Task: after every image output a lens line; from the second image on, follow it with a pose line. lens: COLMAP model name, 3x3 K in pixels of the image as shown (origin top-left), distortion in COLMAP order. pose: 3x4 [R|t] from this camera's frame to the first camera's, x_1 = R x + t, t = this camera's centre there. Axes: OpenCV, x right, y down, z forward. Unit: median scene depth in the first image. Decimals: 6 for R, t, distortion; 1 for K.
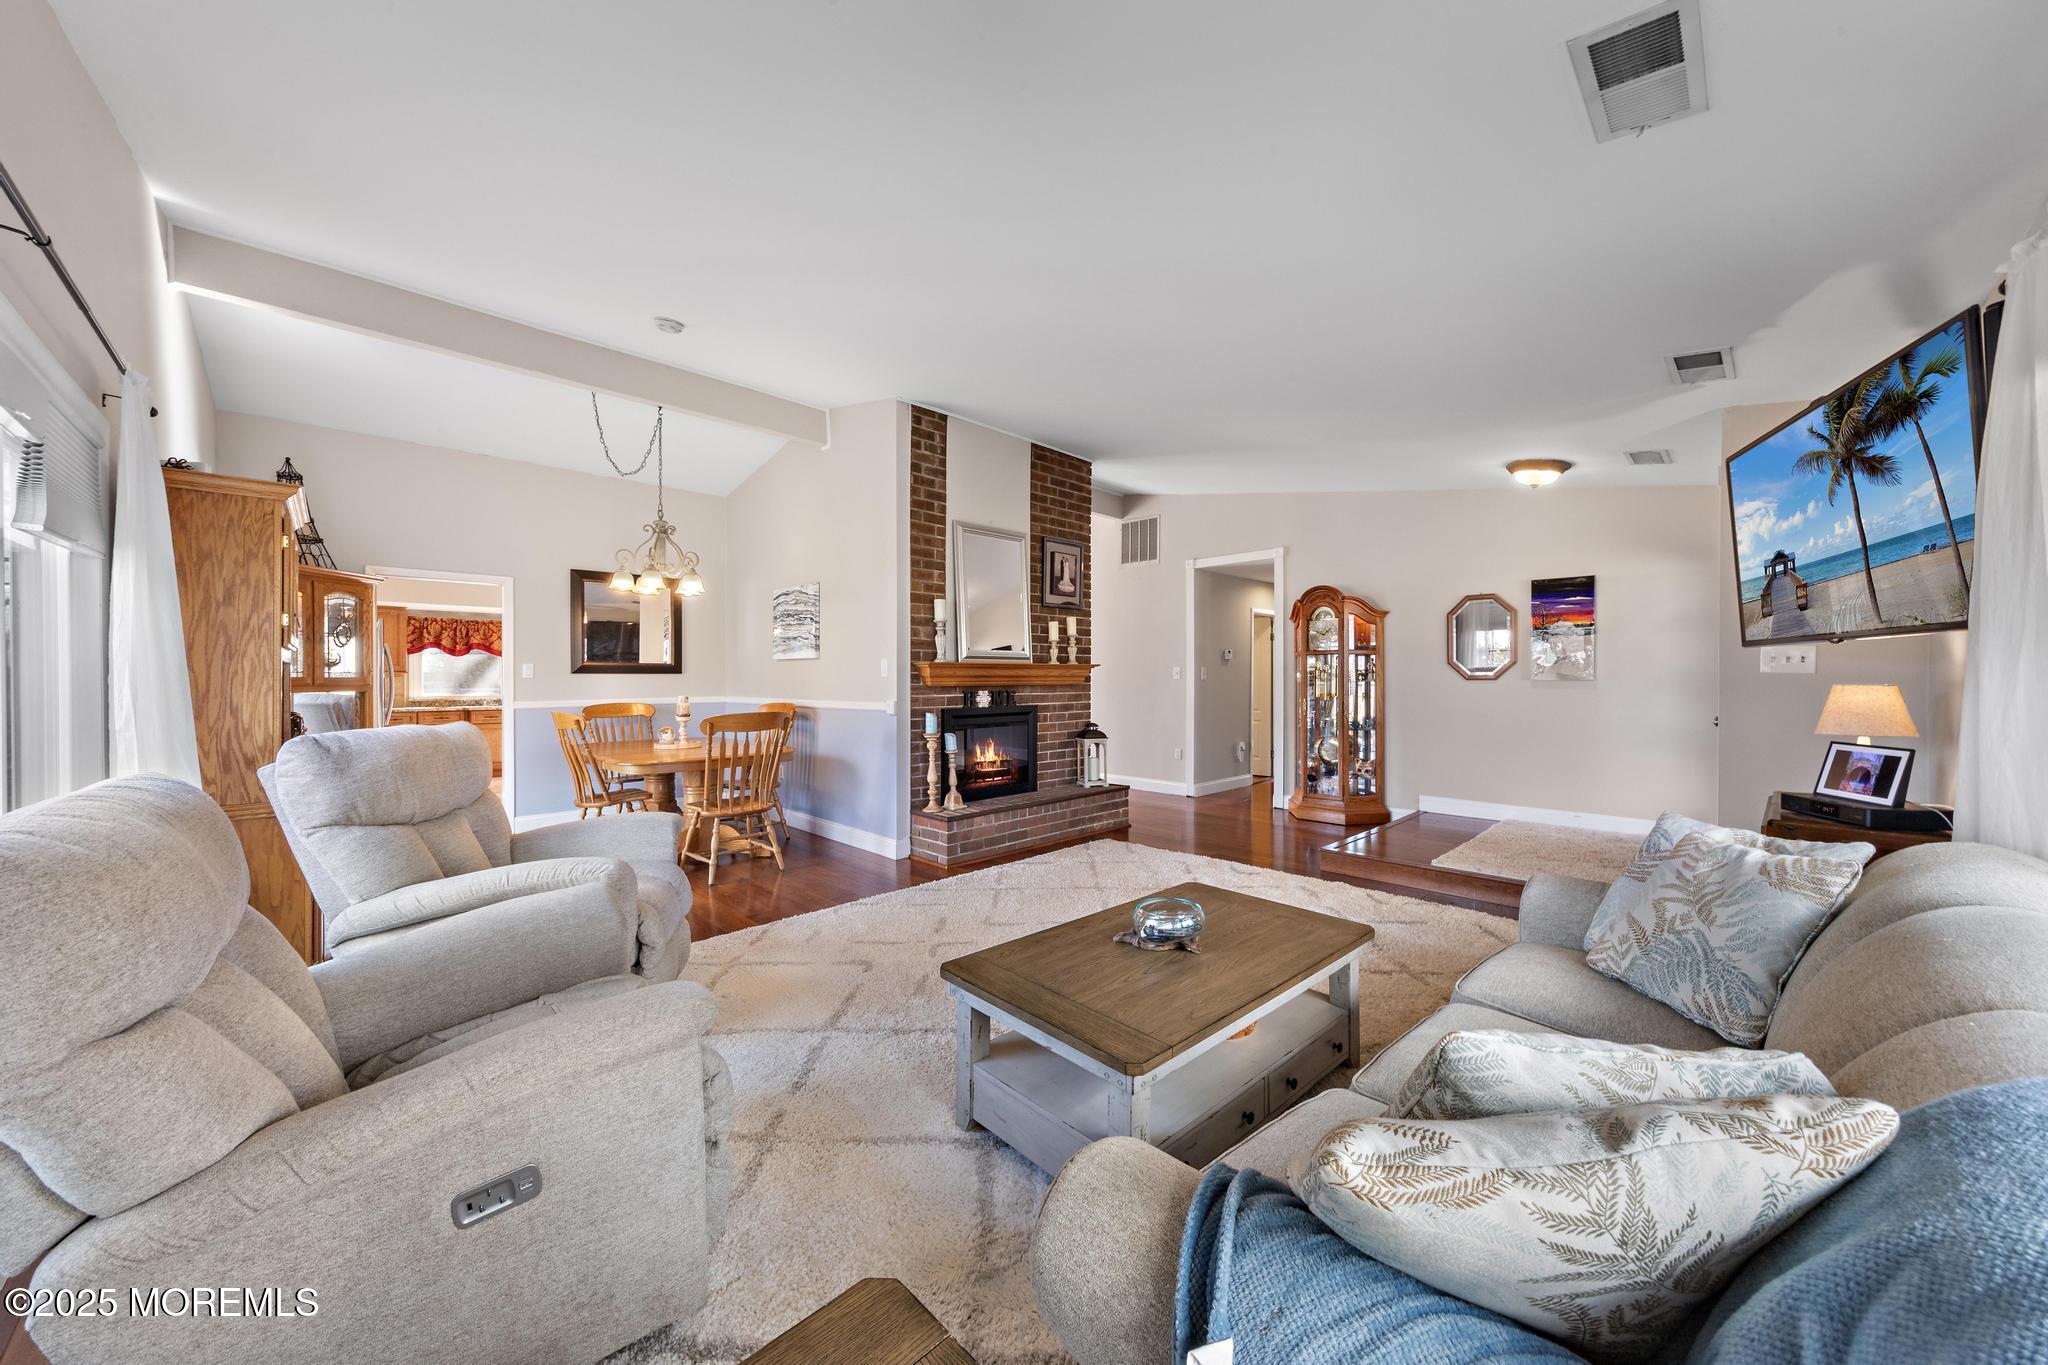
lens RADIAL K [[717.4, 0, 1029.2], [0, 717.4, 683.4], [0, 0, 1]] dist [0.008359, 0.000032]
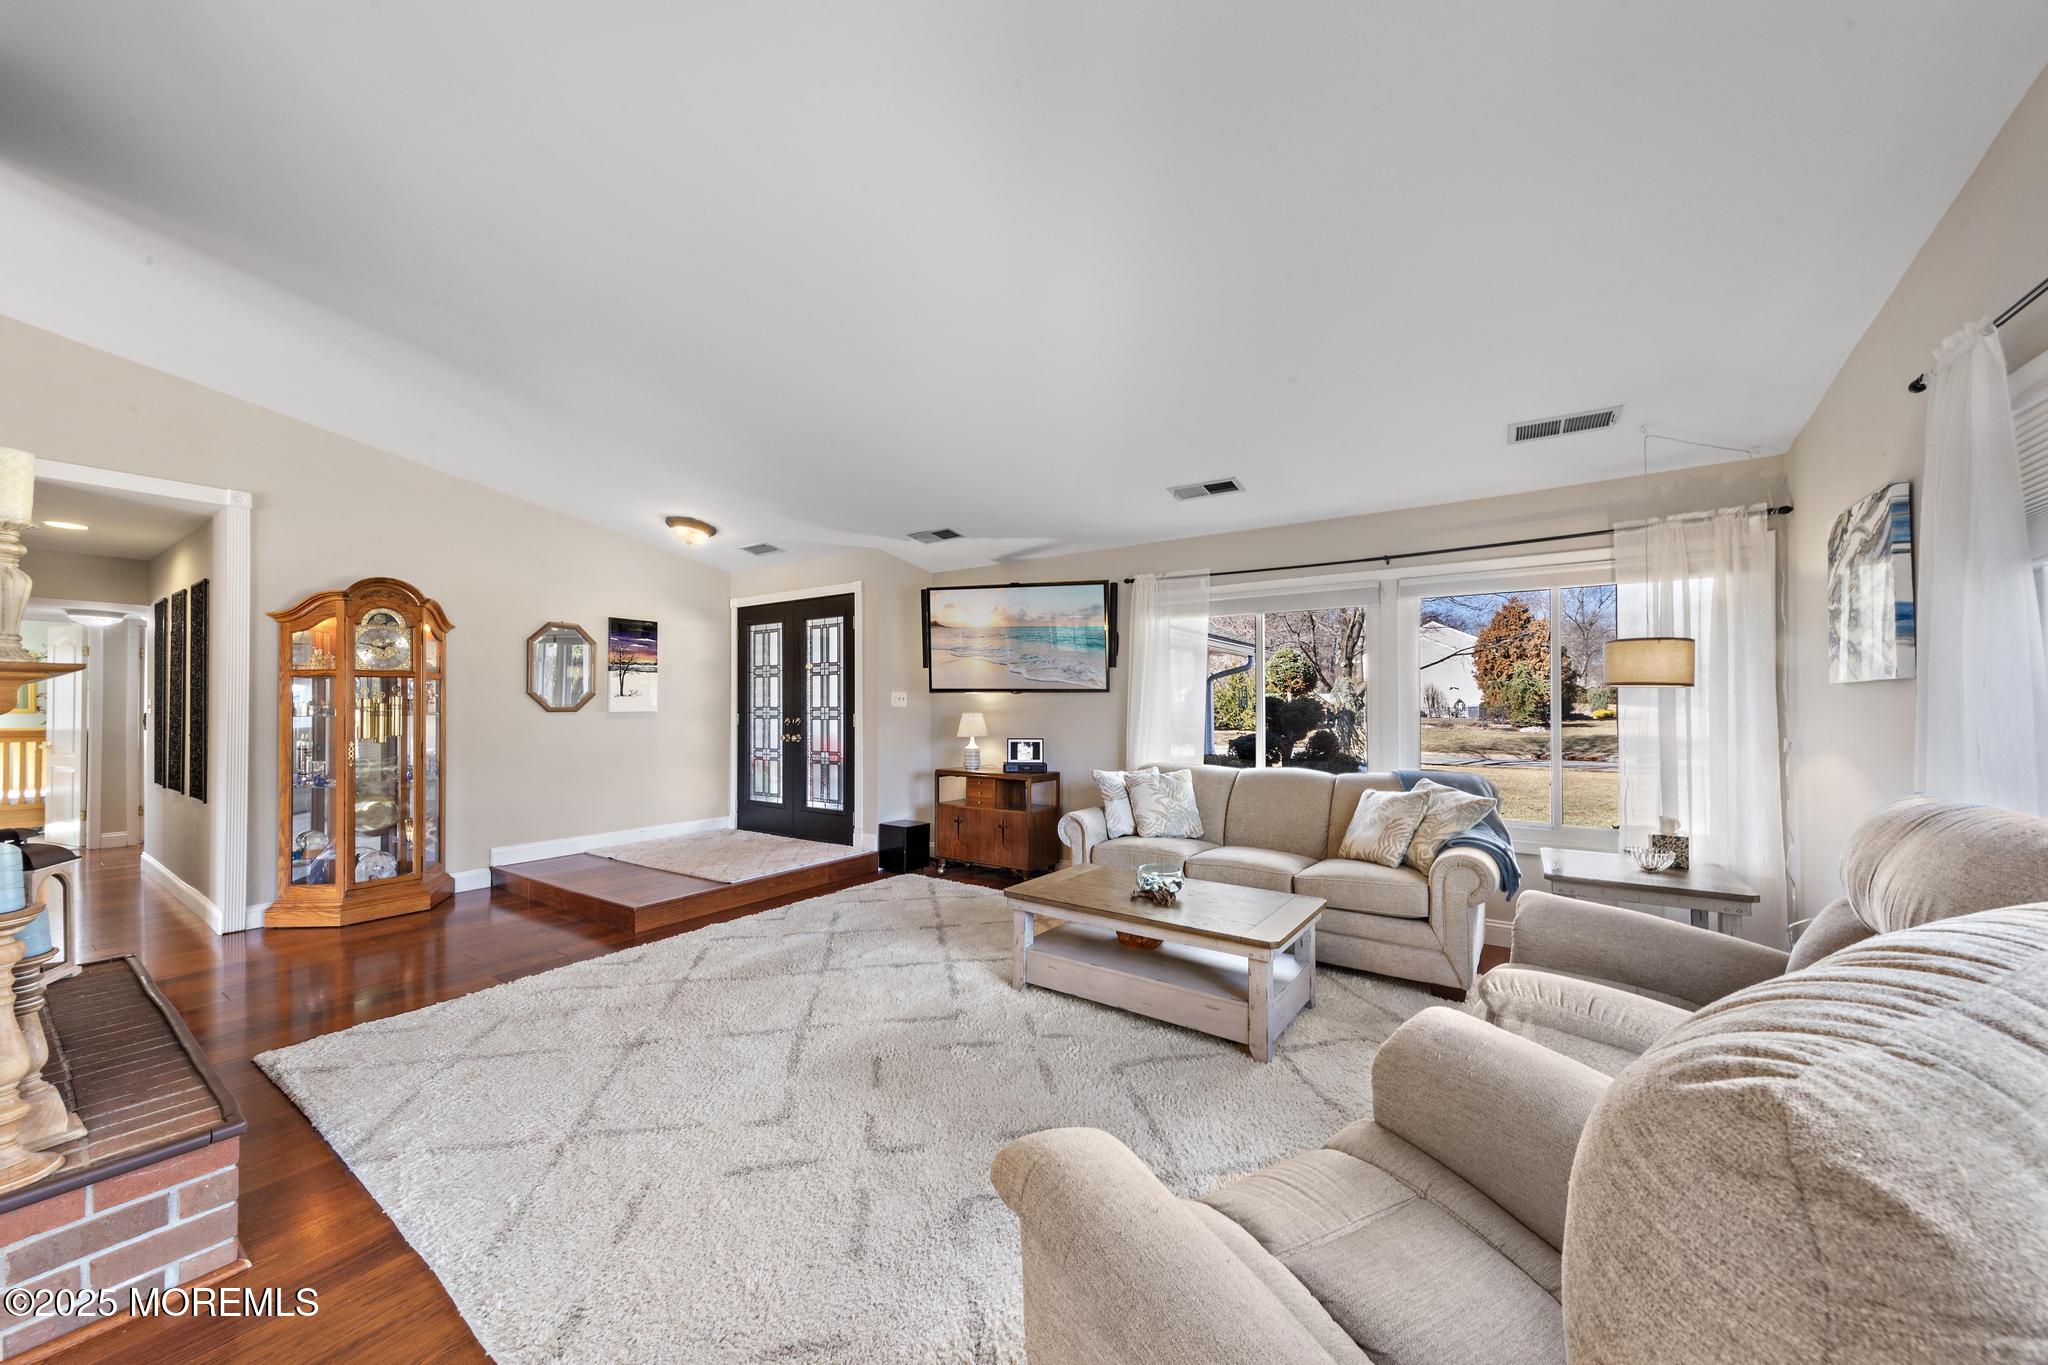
lens RADIAL K [[724.0, 0, 1032.4], [0, 724.0, 698.3], [0, 0, 1]] dist [0.001732, 0.000108]
pose [[-0.200735, 0.011792, 0.979575, -0.438360], [0.008812, 0.999909, -0.010231, -0.007177], [-0.979606, 0.006578, -0.200821, 0.569009]]
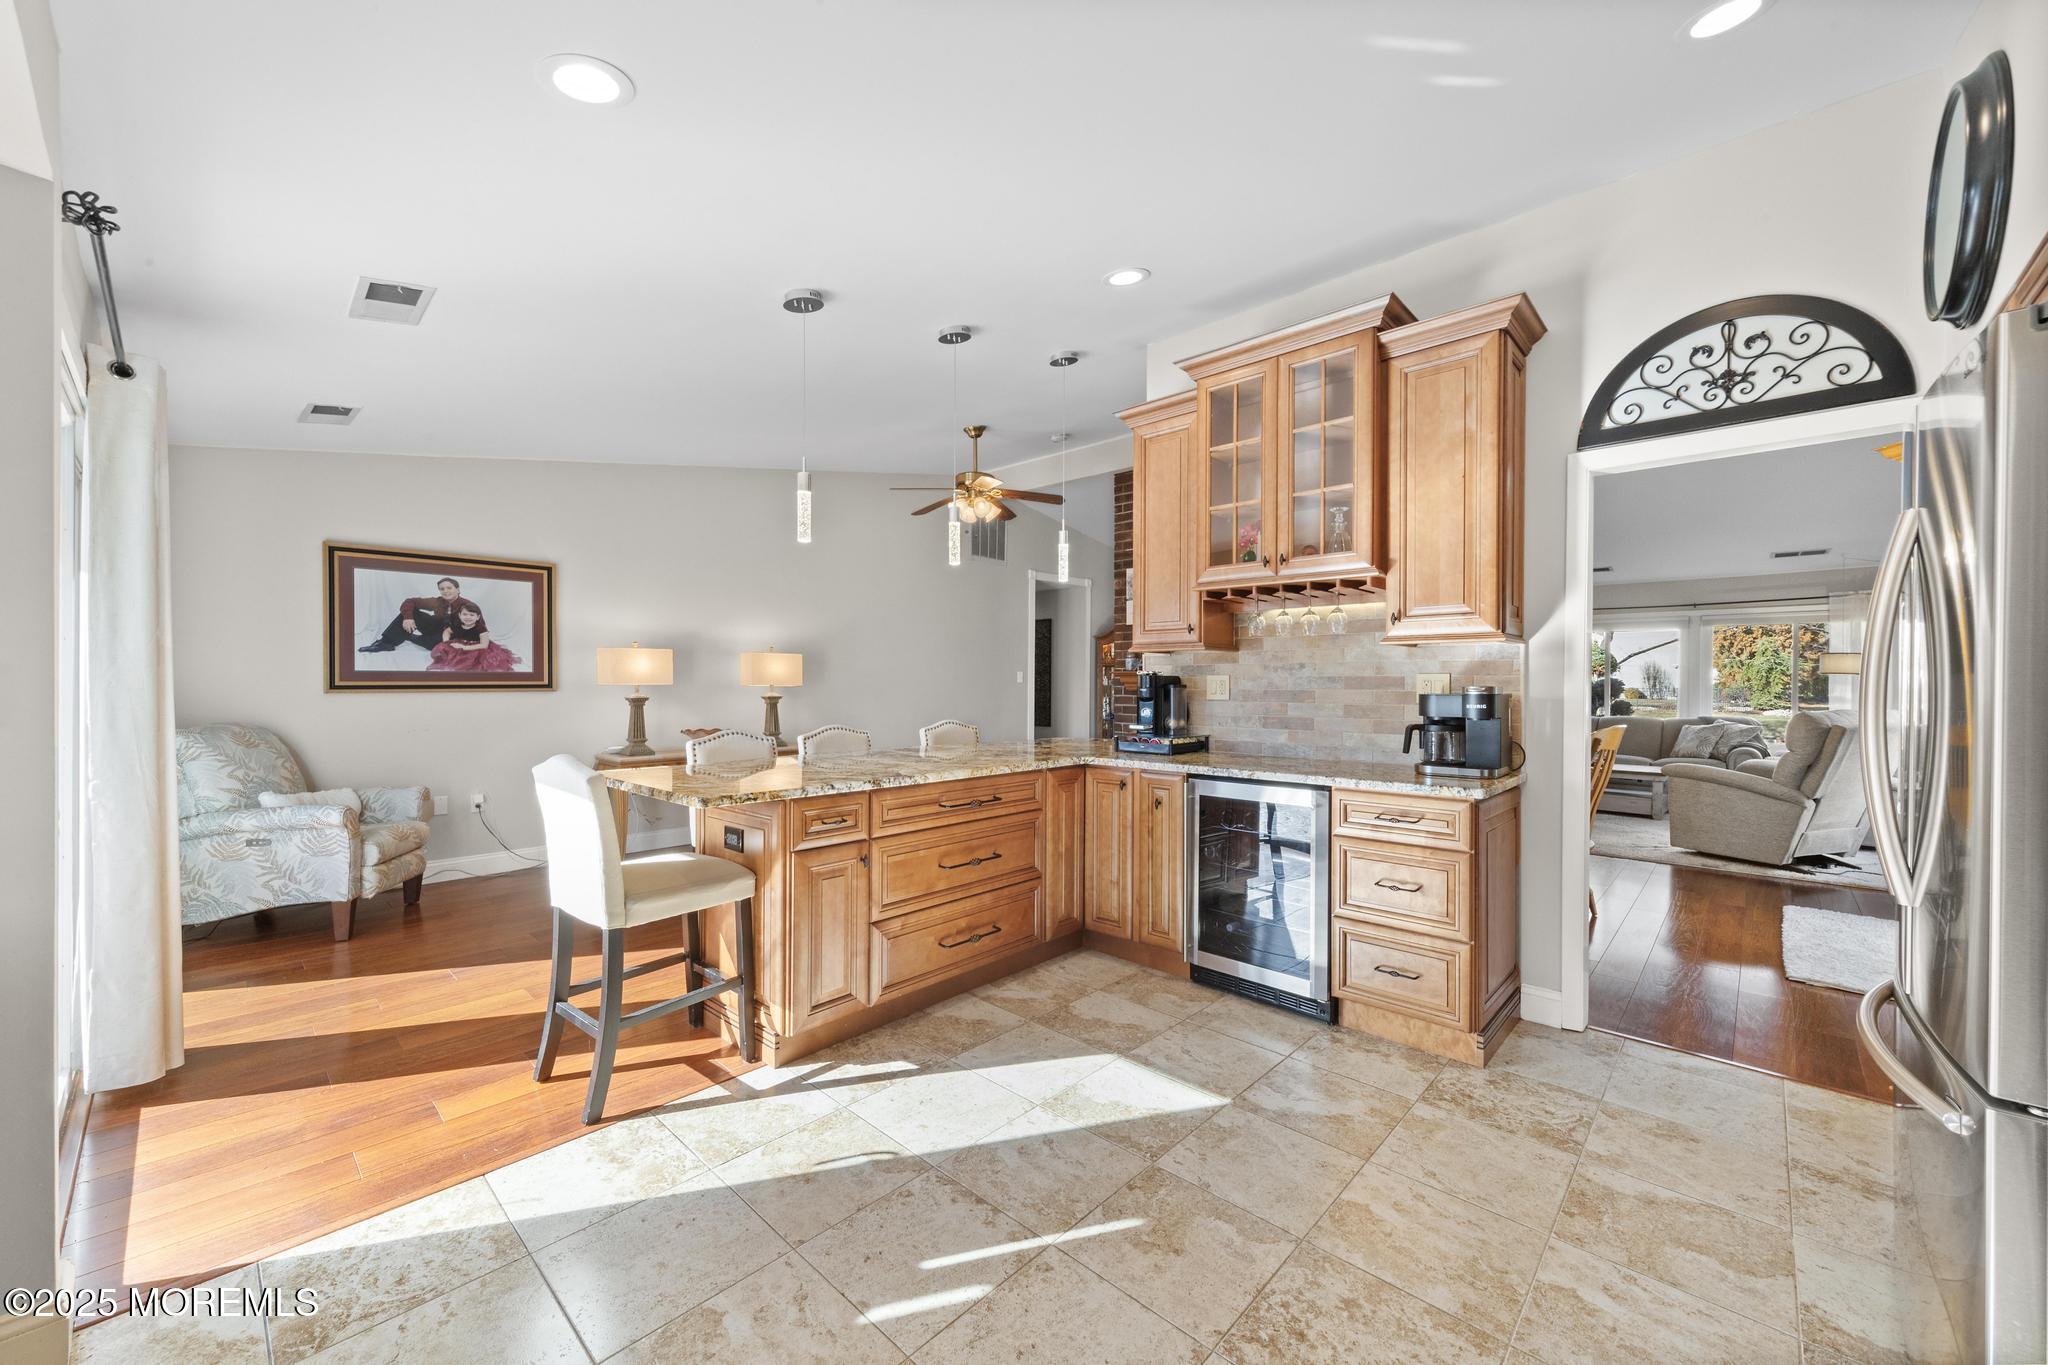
lens RADIAL K [[779.8, 0, 1028.7], [0, 779.8, 685.7], [0, 0, 1]] dist [0.007496, -0.000247]
pose [[-0.043286, -0.002676, 0.999059, -1.212049], [0.002306, 0.999993, 0.002779, -0.006561], [-0.999060, 0.002424, -0.043280, 1.379761]]
